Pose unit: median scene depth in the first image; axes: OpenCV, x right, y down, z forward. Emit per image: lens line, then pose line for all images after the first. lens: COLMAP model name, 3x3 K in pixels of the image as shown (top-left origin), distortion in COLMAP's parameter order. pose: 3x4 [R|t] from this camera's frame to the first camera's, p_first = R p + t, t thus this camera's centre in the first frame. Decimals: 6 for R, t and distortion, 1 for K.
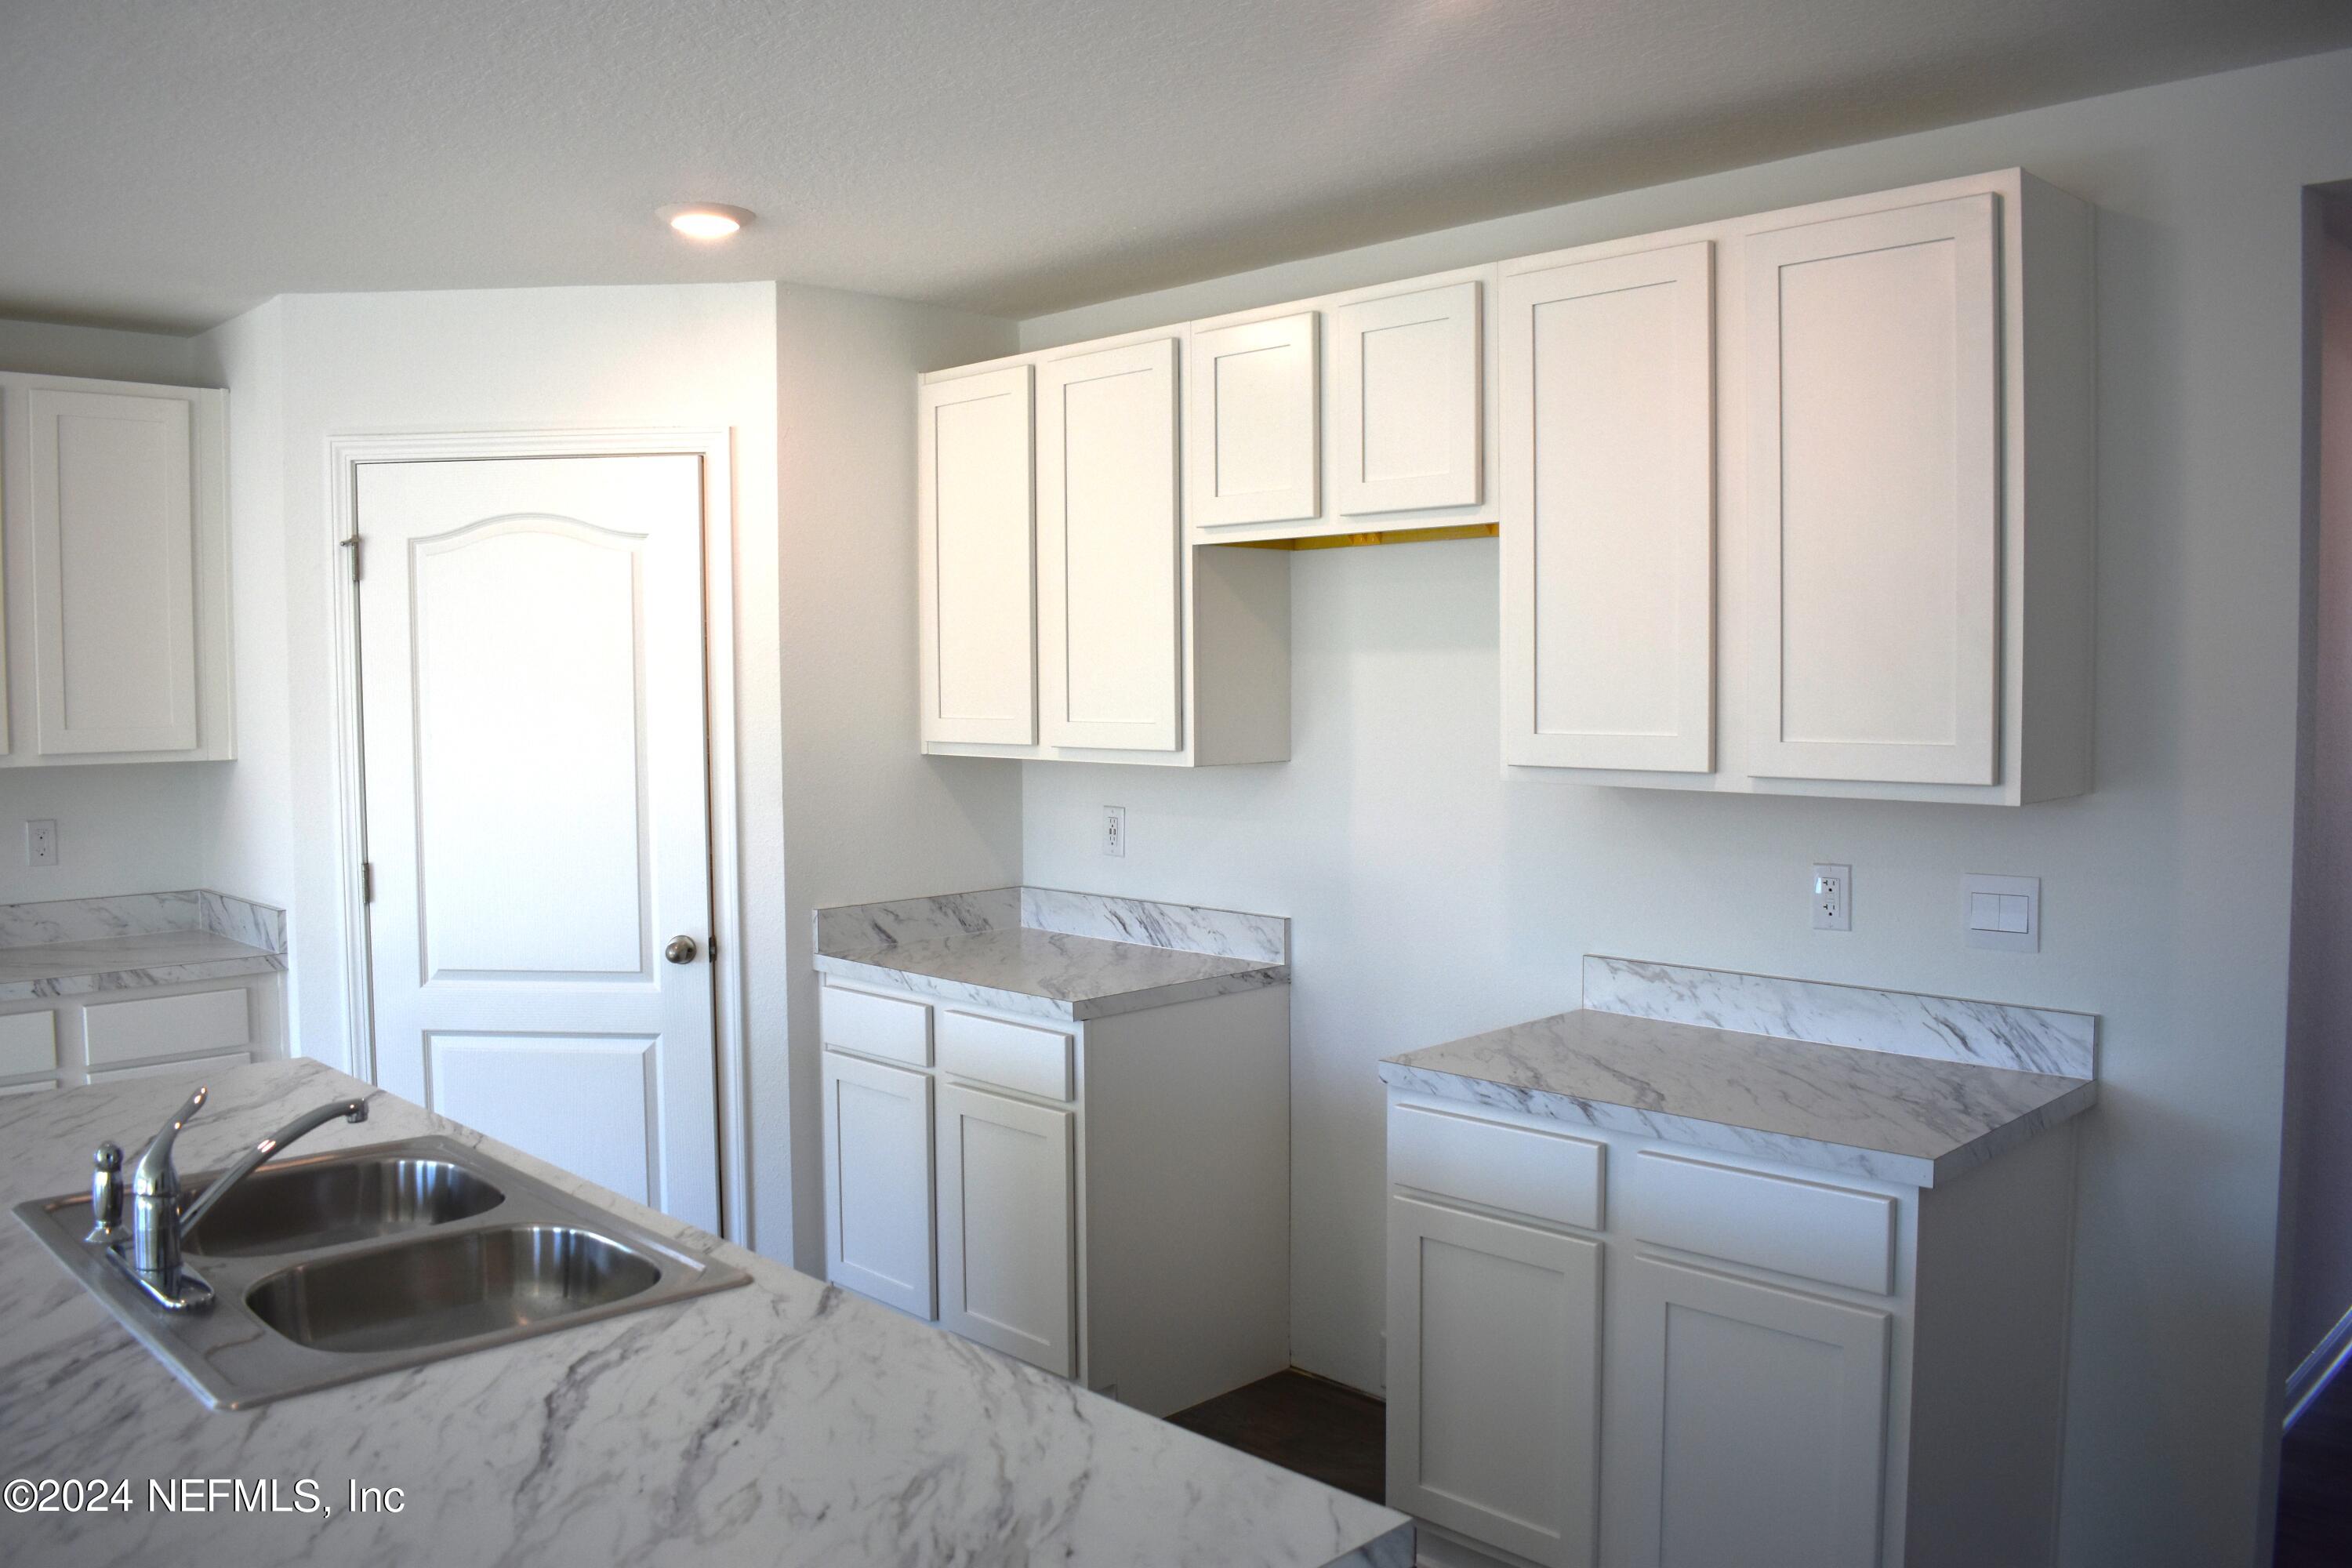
lens RADIAL K [[1851.4, 0, 1165.0], [0, 1851.4, 775.1], [0, 0, 1]] dist [-0.088232, 0.008538]
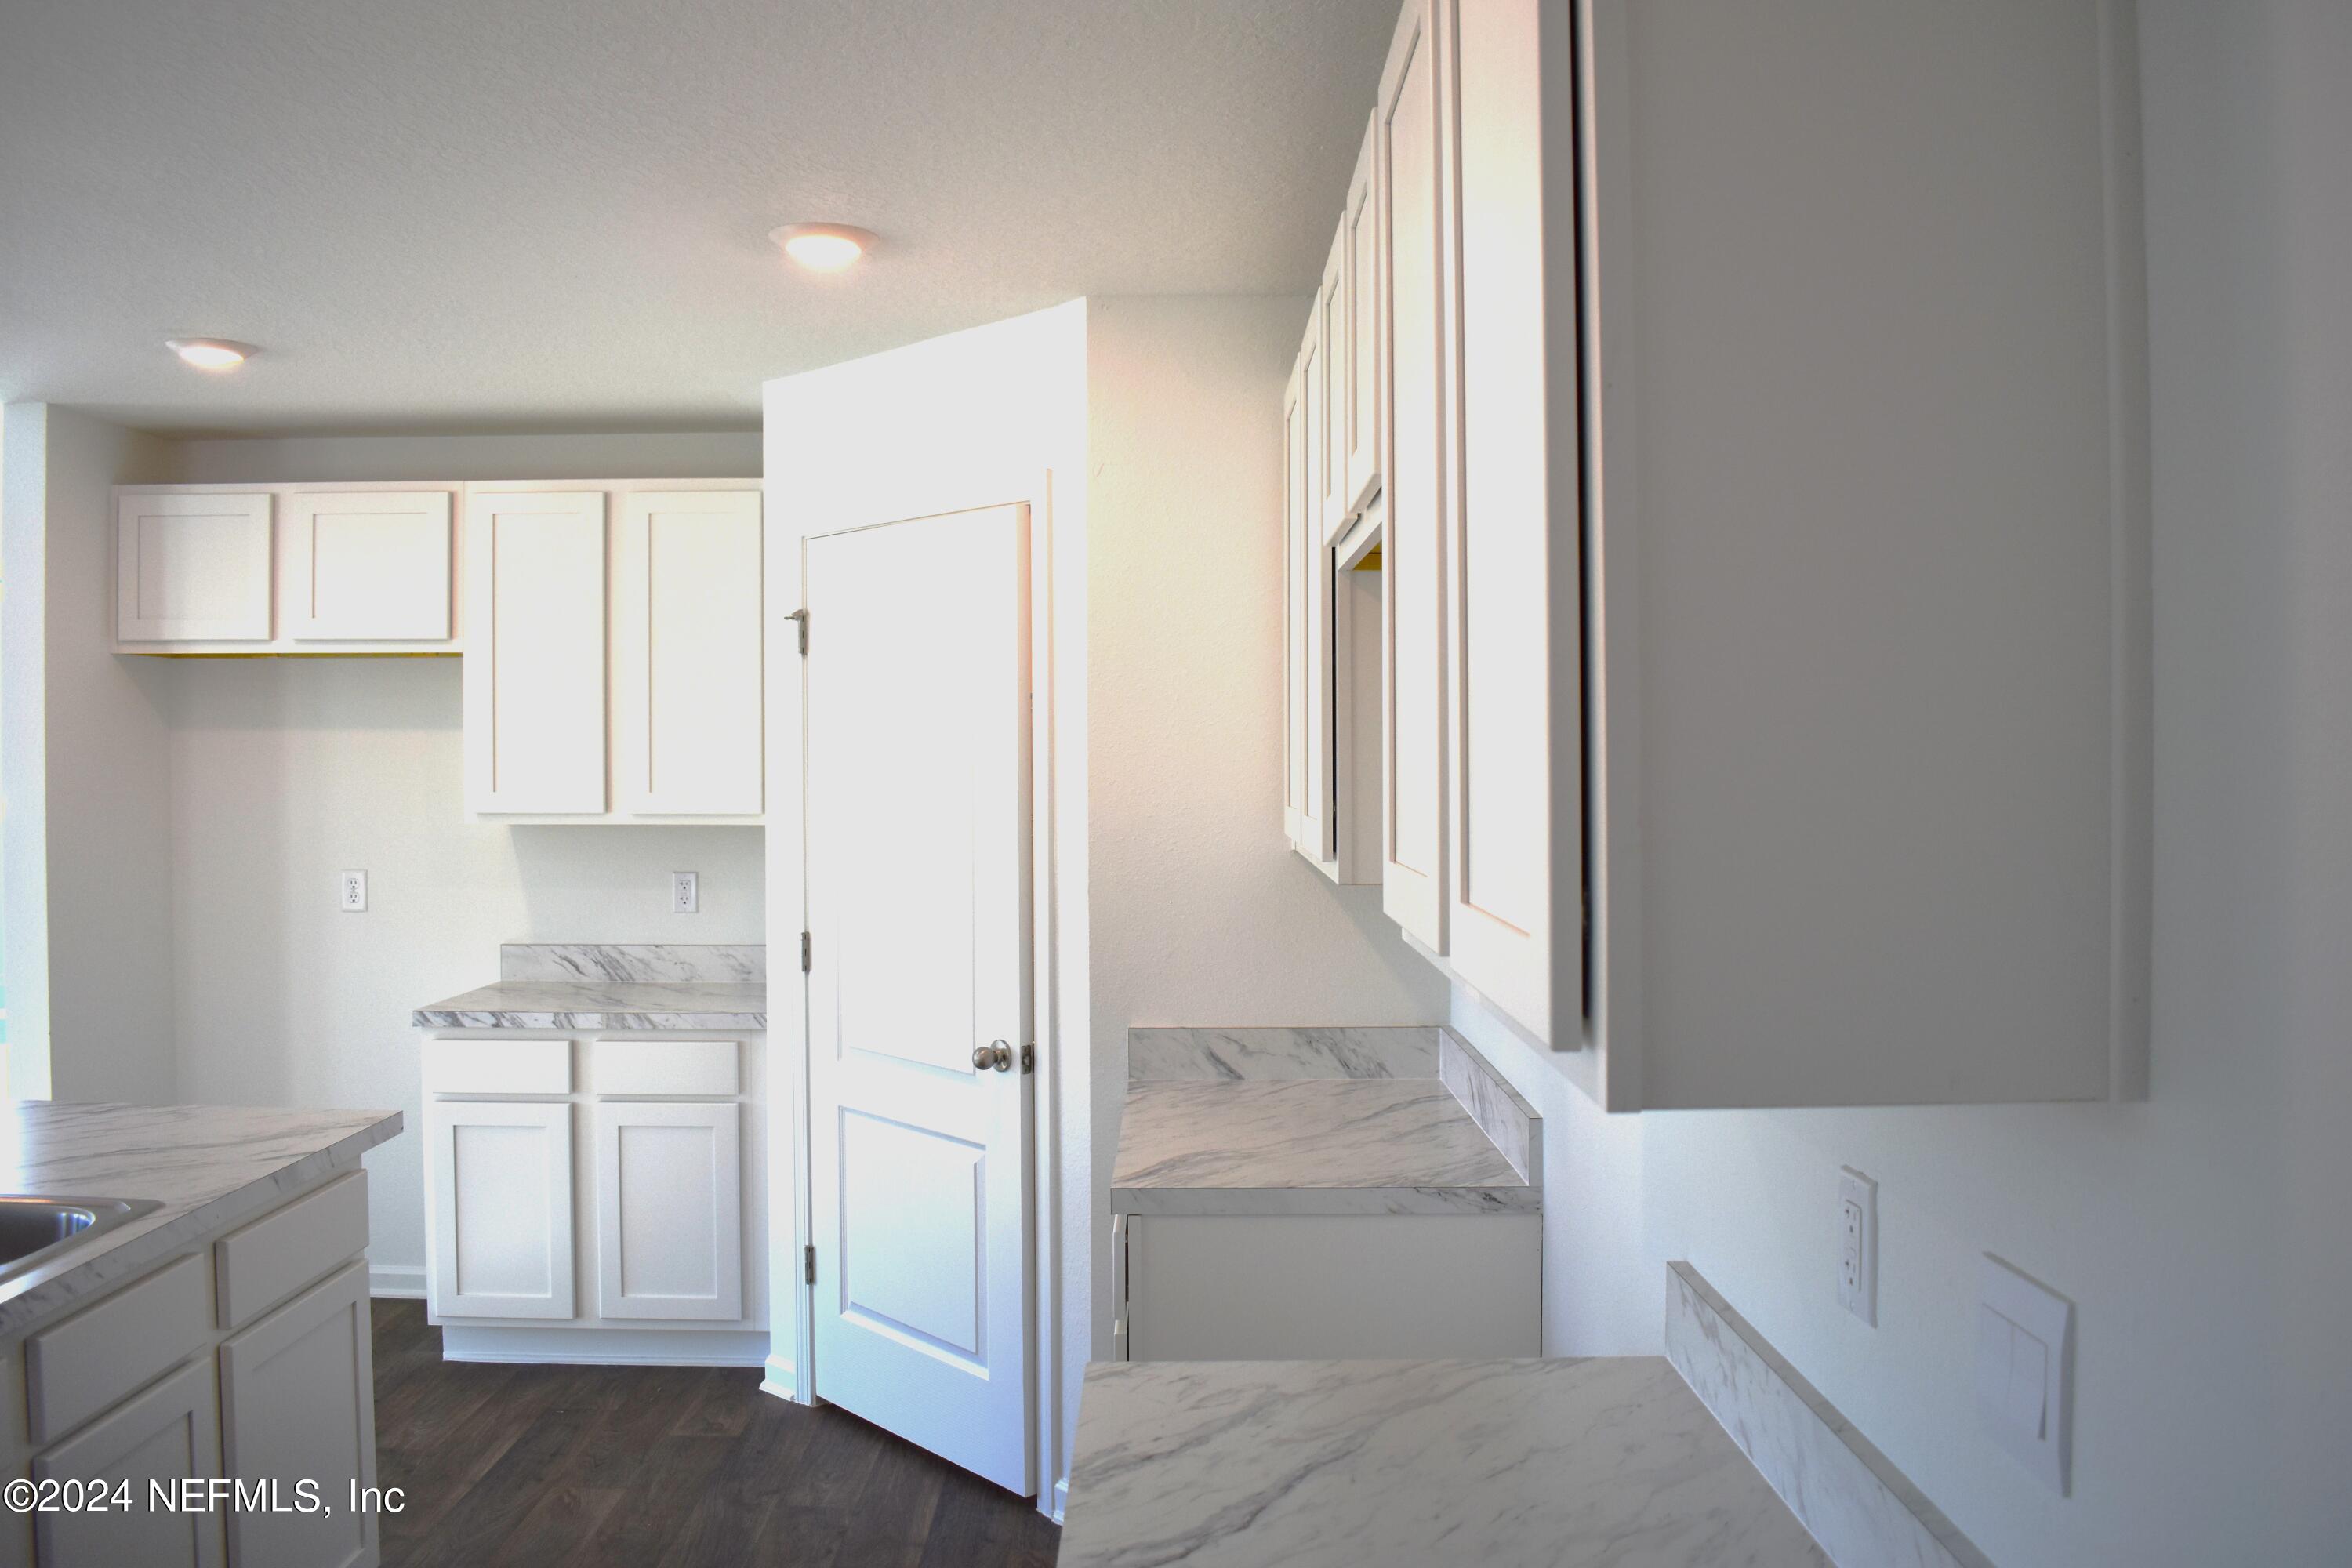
lens RADIAL K [[1851.4, 0, 1171.2], [0, 1851.4, 767.9], [0, 0, 1]] dist [-0.088232, 0.008538]
pose [[0.711523, 0.013676, -0.702530, 0.441330], [-0.044180, 0.998703, -0.025304, -0.026883], [0.701273, 0.049042, 0.711204, 0.427668]]
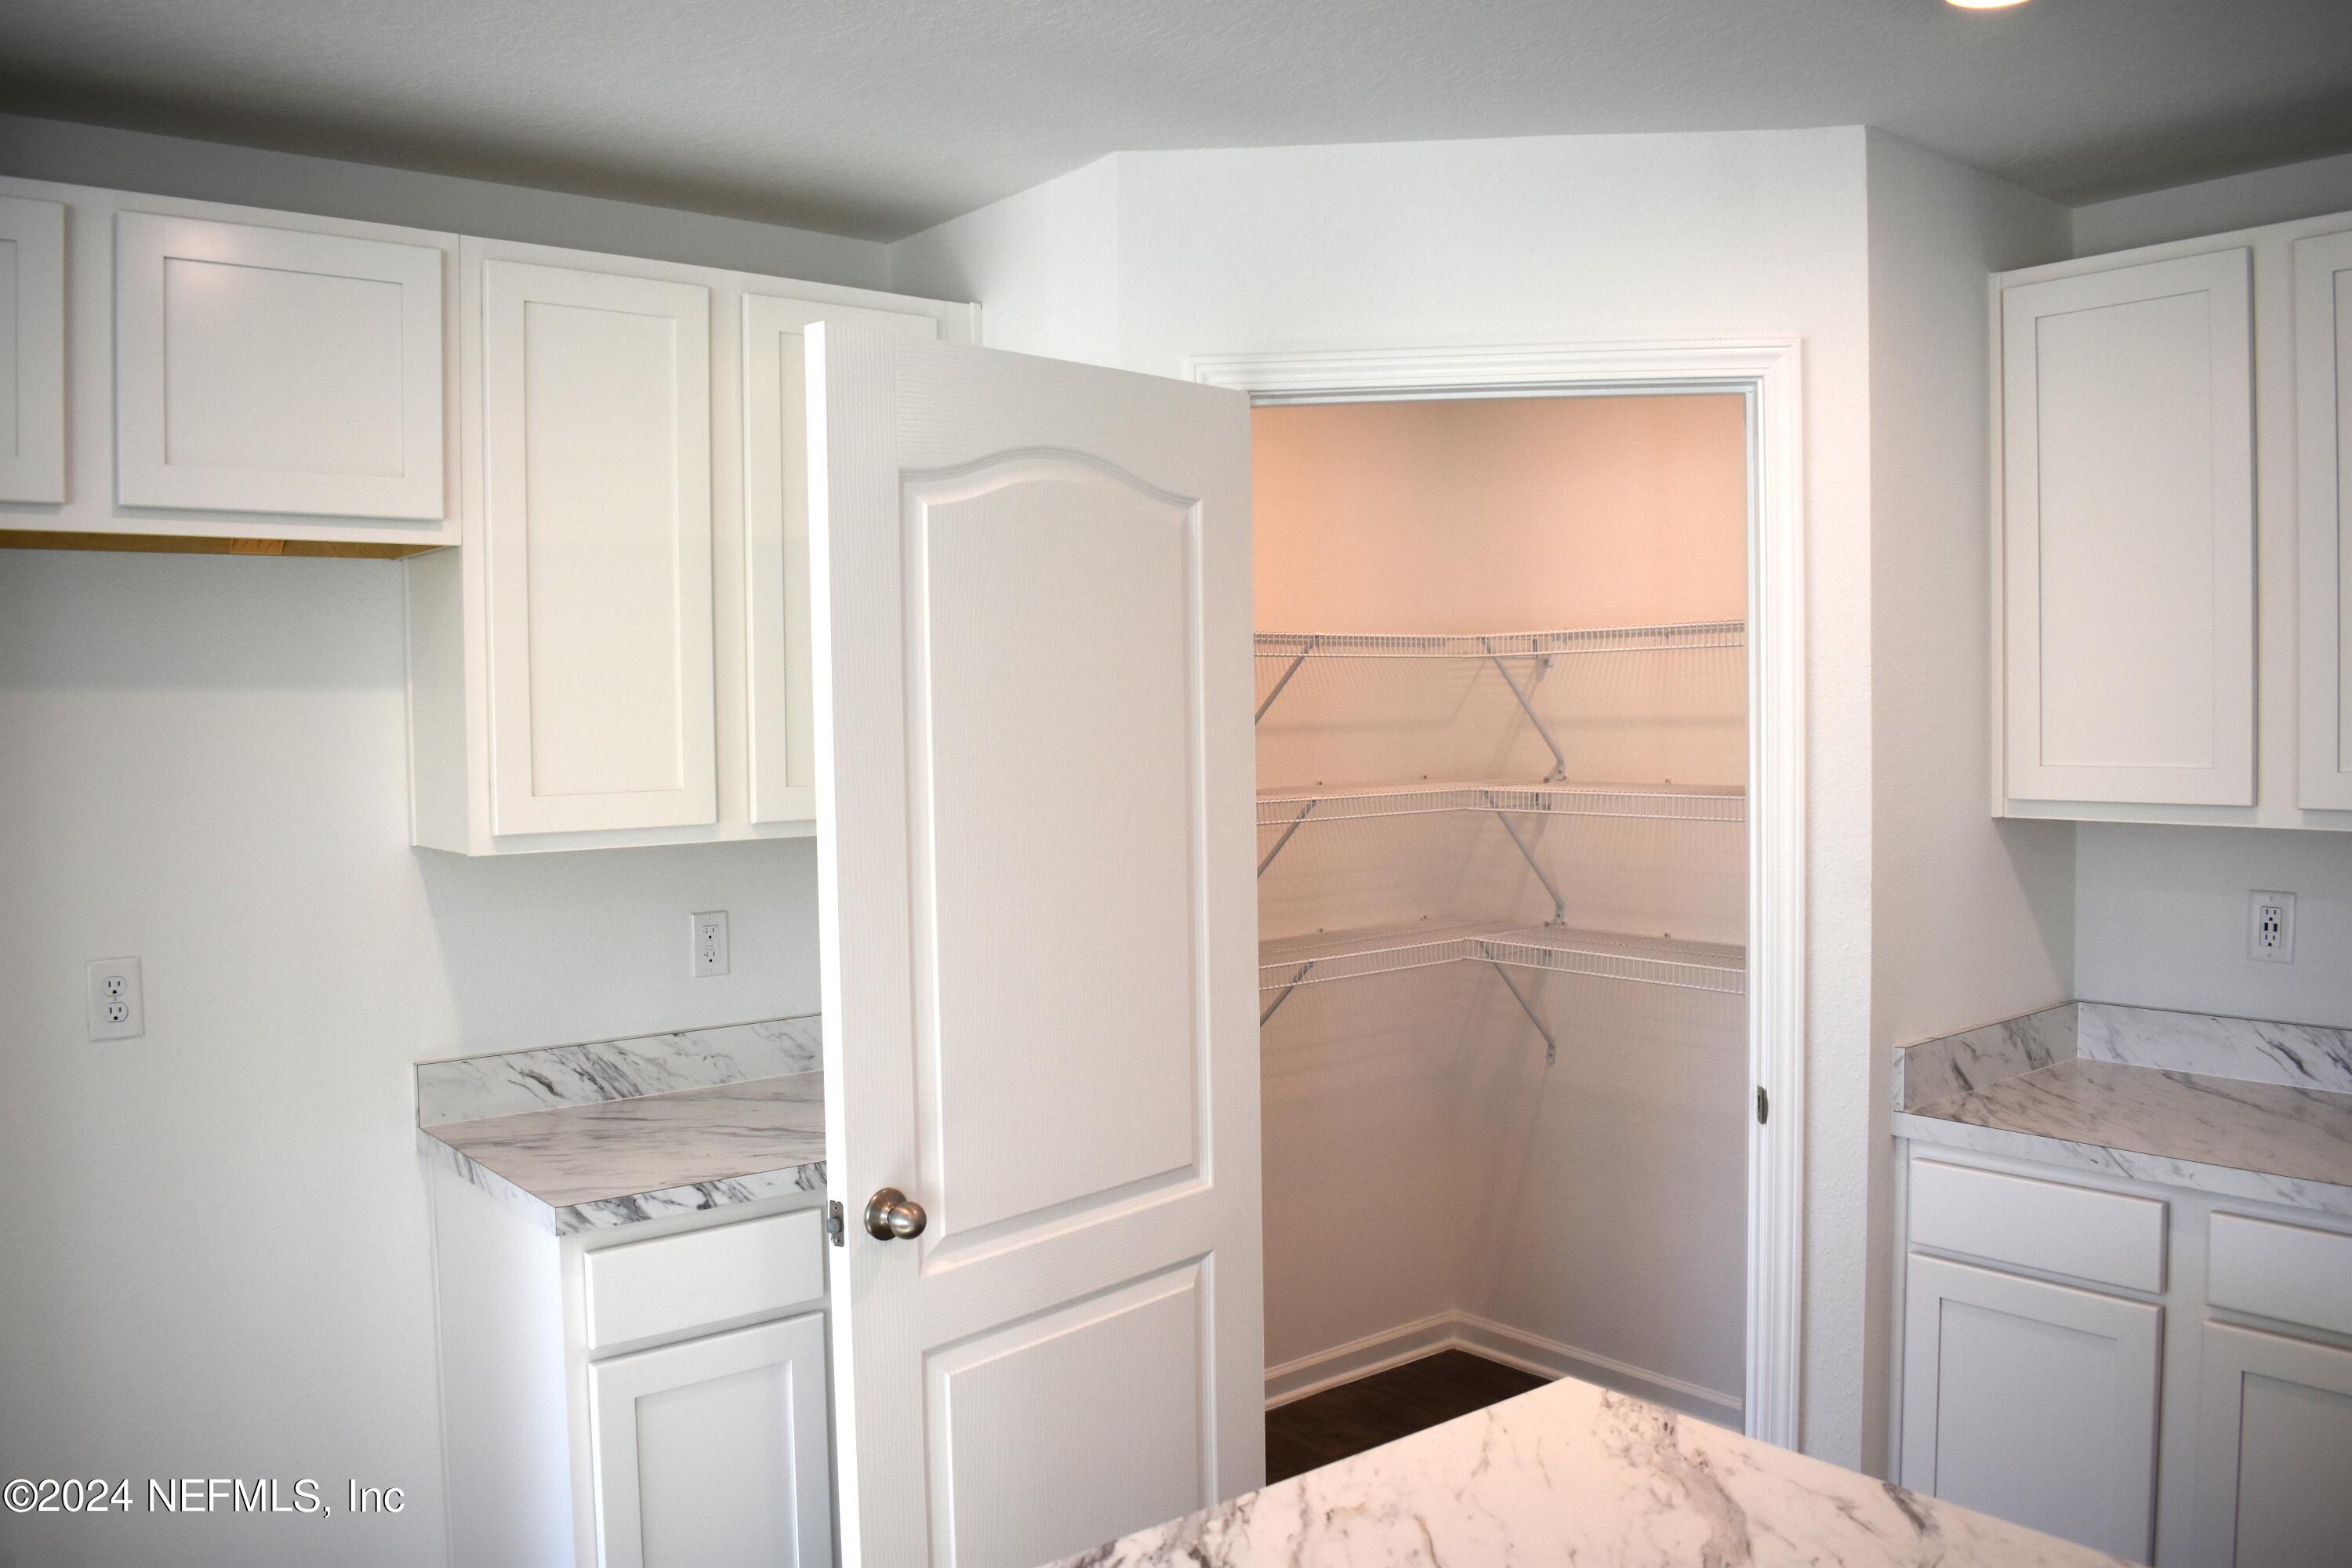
lens RADIAL K [[1851.4, 0, 1167.0], [0, 1851.4, 768.1], [0, 0, 1]] dist [-0.088232, 0.008538]
pose [[0.995579, -0.004235, -0.093831, -0.417382], [0.002230, 0.999767, -0.021462, -0.017320], [0.093900, 0.021158, 0.995357, 0.318961]]
